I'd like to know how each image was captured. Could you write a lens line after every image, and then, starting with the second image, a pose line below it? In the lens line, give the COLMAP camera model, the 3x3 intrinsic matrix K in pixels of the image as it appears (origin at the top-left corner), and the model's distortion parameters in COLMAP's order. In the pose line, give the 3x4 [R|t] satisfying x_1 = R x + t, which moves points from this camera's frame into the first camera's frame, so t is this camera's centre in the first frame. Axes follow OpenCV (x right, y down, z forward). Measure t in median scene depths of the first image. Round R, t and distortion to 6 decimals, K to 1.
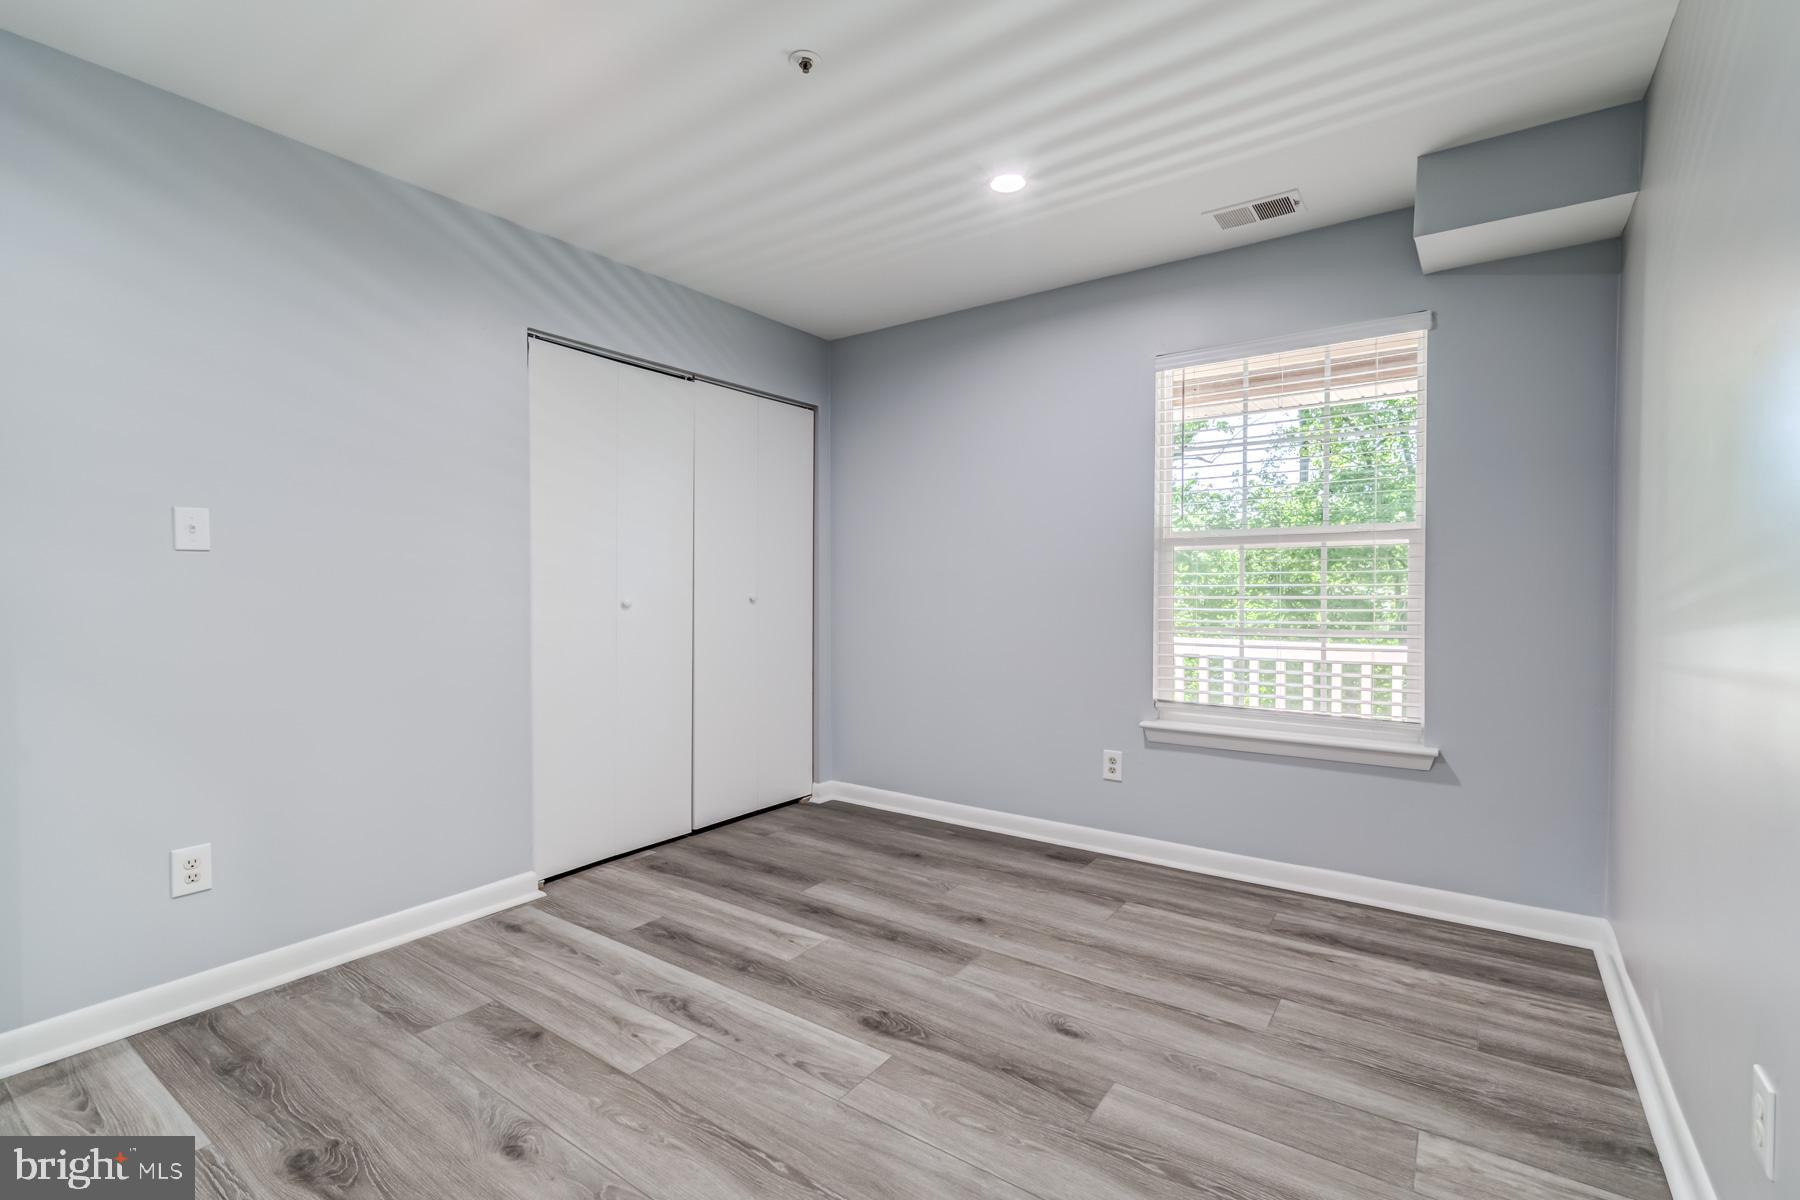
lens RADIAL K [[835.1, 0, 873.0], [0, 835.1, 599.6], [0, 0, 1]] dist [0.001920, 0.000257]
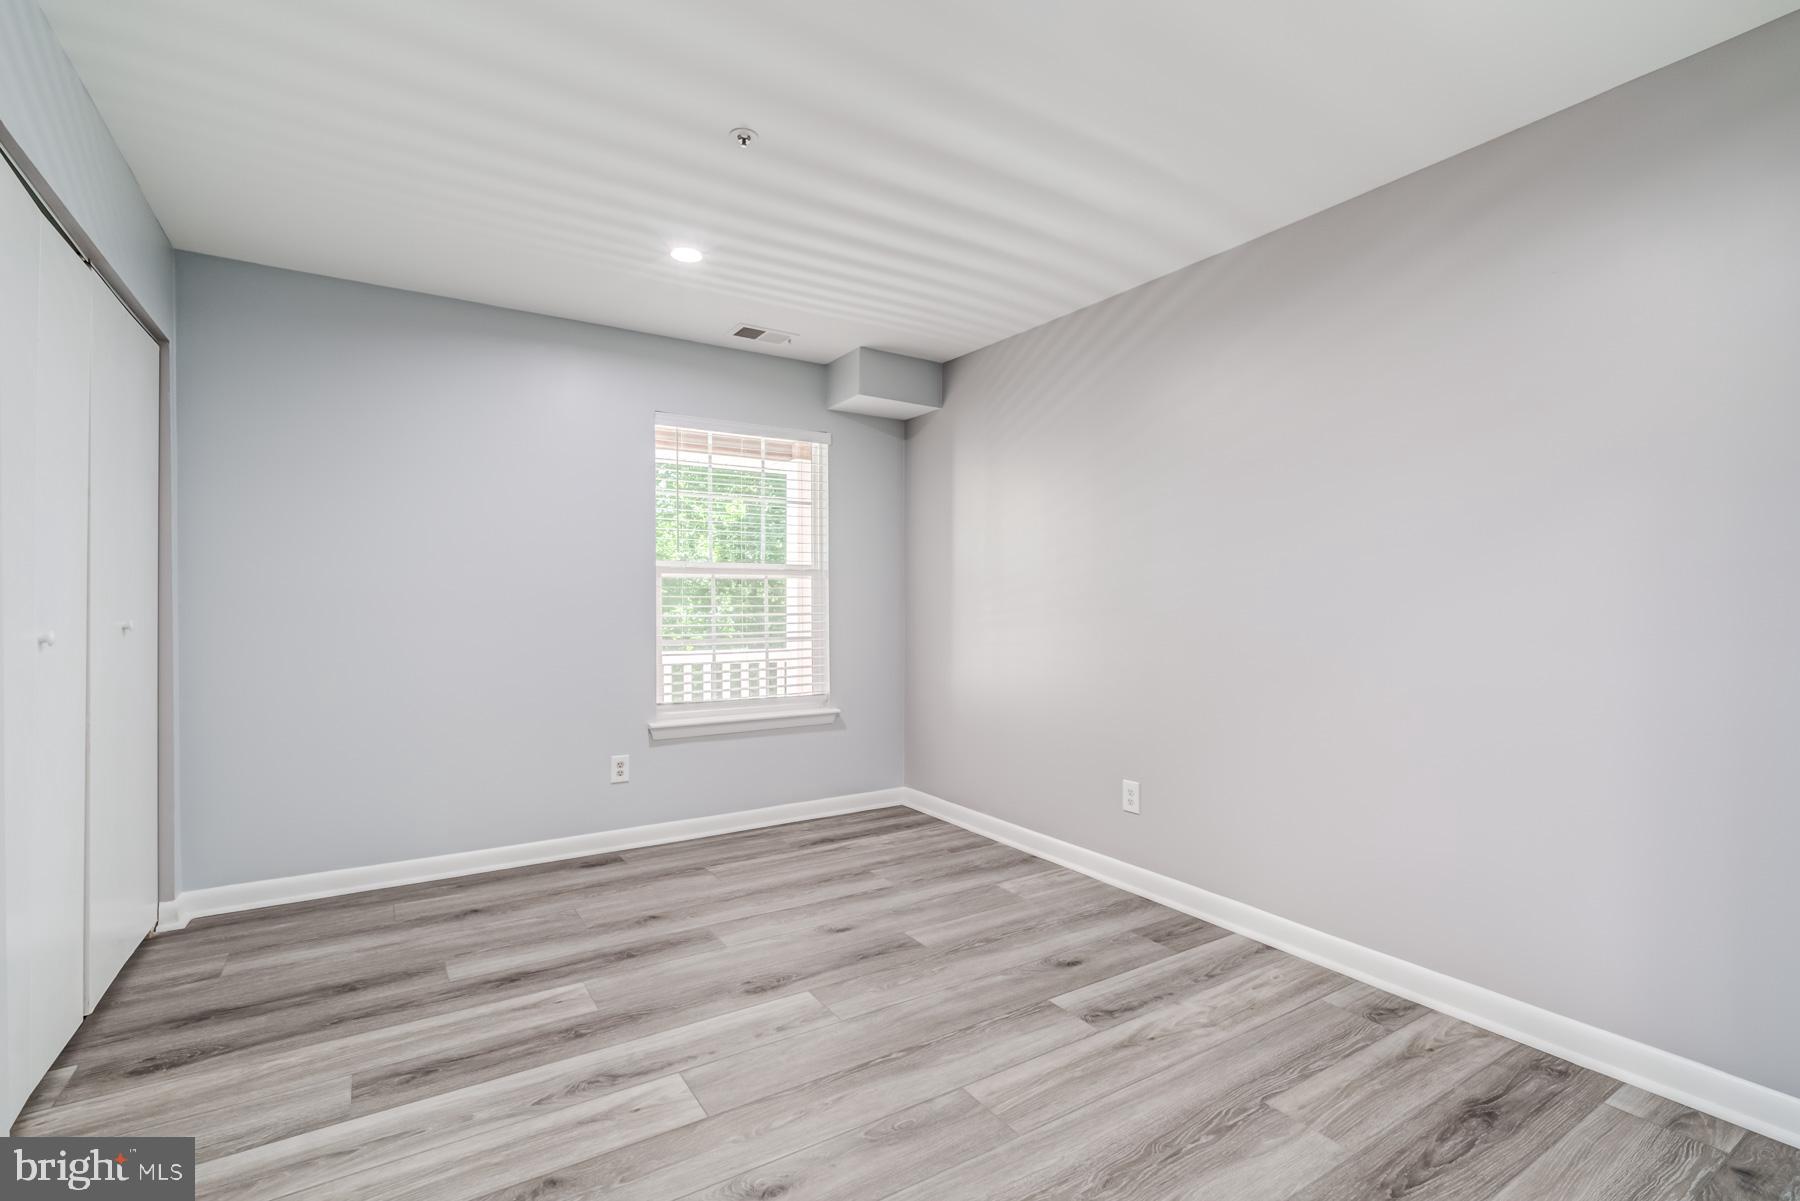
lens RADIAL K [[842.9, 0, 932.2], [0, 842.9, 603.1], [0, 0, 1]] dist [0.001752, 0.000152]
pose [[0.323954, 0.002748, 0.946069, -0.880625], [0.016729, 0.999823, -0.008633, -0.005832], [-0.945925, 0.018623, 0.323851, 0.339143]]
